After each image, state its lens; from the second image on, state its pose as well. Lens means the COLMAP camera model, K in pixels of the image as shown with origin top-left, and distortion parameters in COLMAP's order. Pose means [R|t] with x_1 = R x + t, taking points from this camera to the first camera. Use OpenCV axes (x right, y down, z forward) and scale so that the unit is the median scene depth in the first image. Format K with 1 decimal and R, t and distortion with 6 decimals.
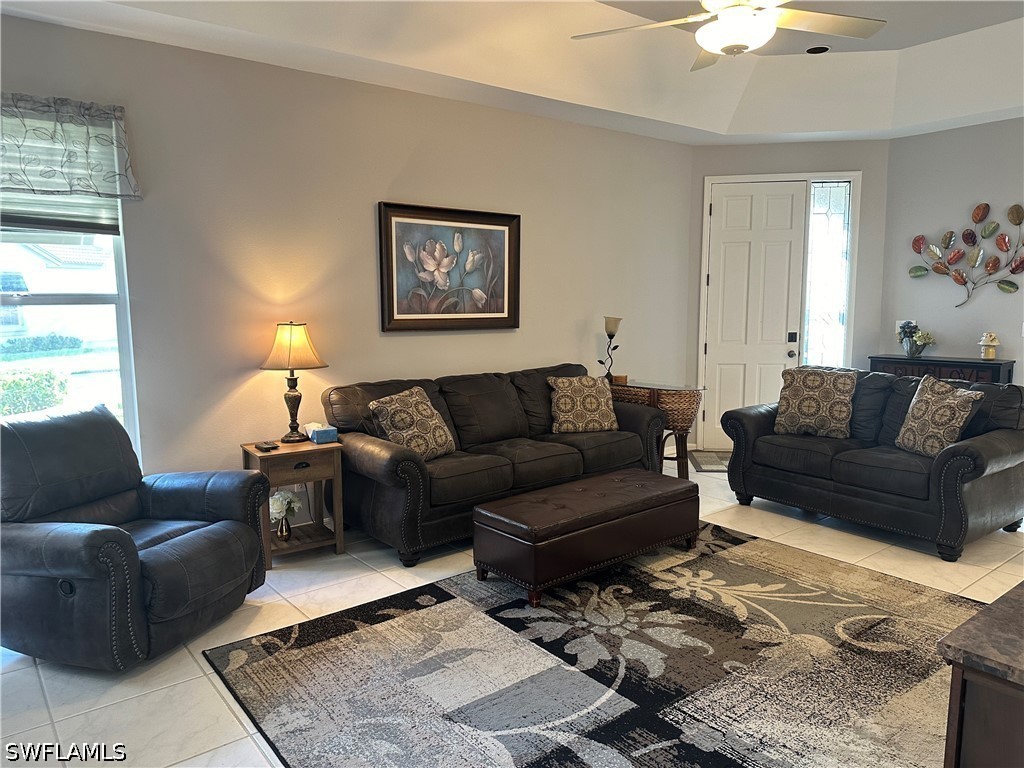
lens RADIAL K [[712.1, 0, 506.0], [0, 712.1, 390.0], [0, 0, 1]] dist [0.070893, -0.057328]
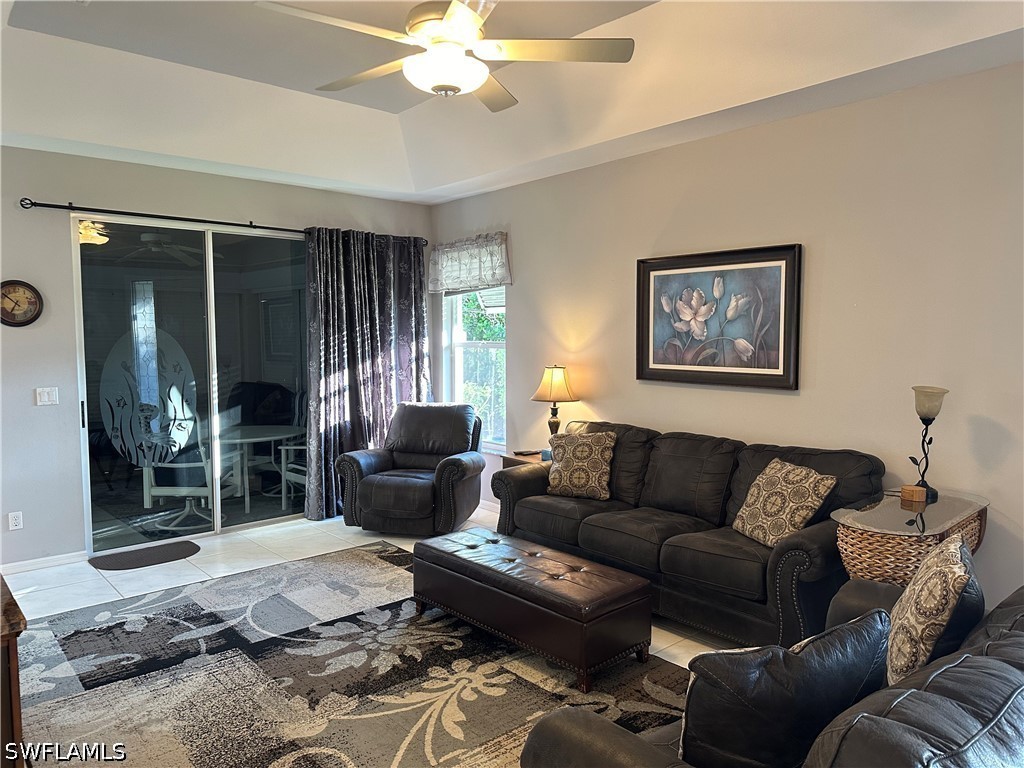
lens RADIAL K [[712.1, 0, 514.5], [0, 712.1, 382.0], [0, 0, 1]] dist [0.070893, -0.057328]
pose [[0.054784, 0.075766, -0.995620, 1.155796], [-0.124137, 0.989898, 0.068500, -0.168172], [0.990752, 0.119840, 0.063636, 0.992191]]
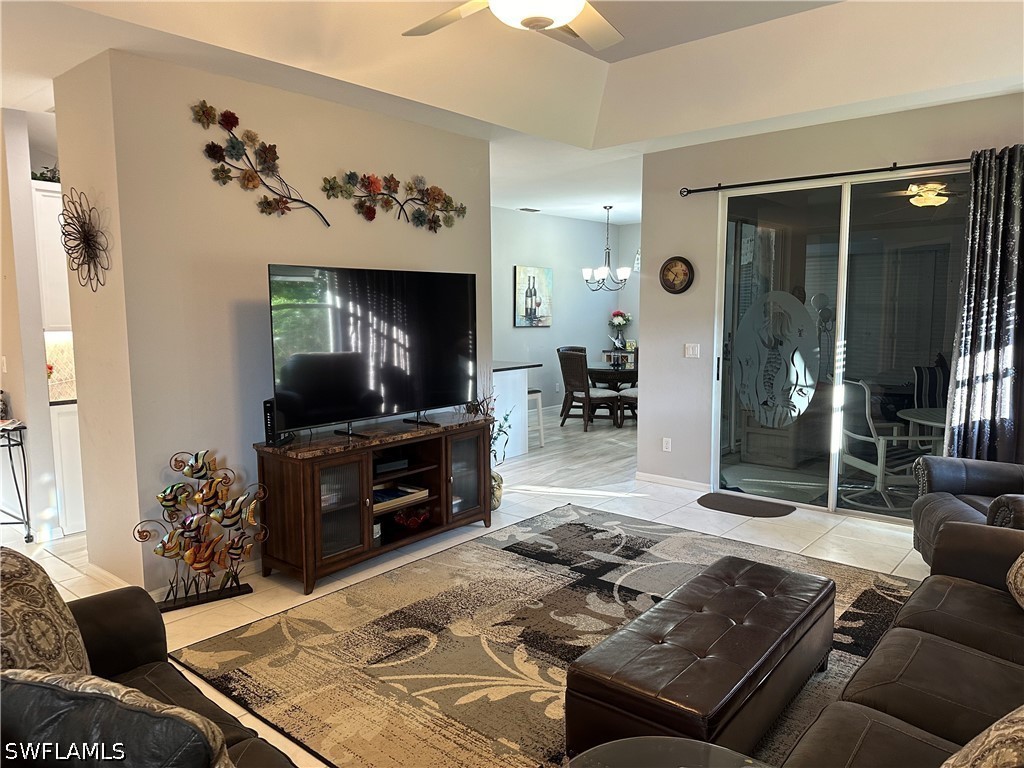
lens RADIAL K [[712.1, 0, 518.3], [0, 712.1, 381.6], [0, 0, 1]] dist [0.070893, -0.057328]
pose [[-0.976744, 0.034508, -0.211615, 0.486182], [-0.015856, 0.972636, 0.231793, -0.244489], [0.213823, 0.229758, -0.949469, 1.708771]]
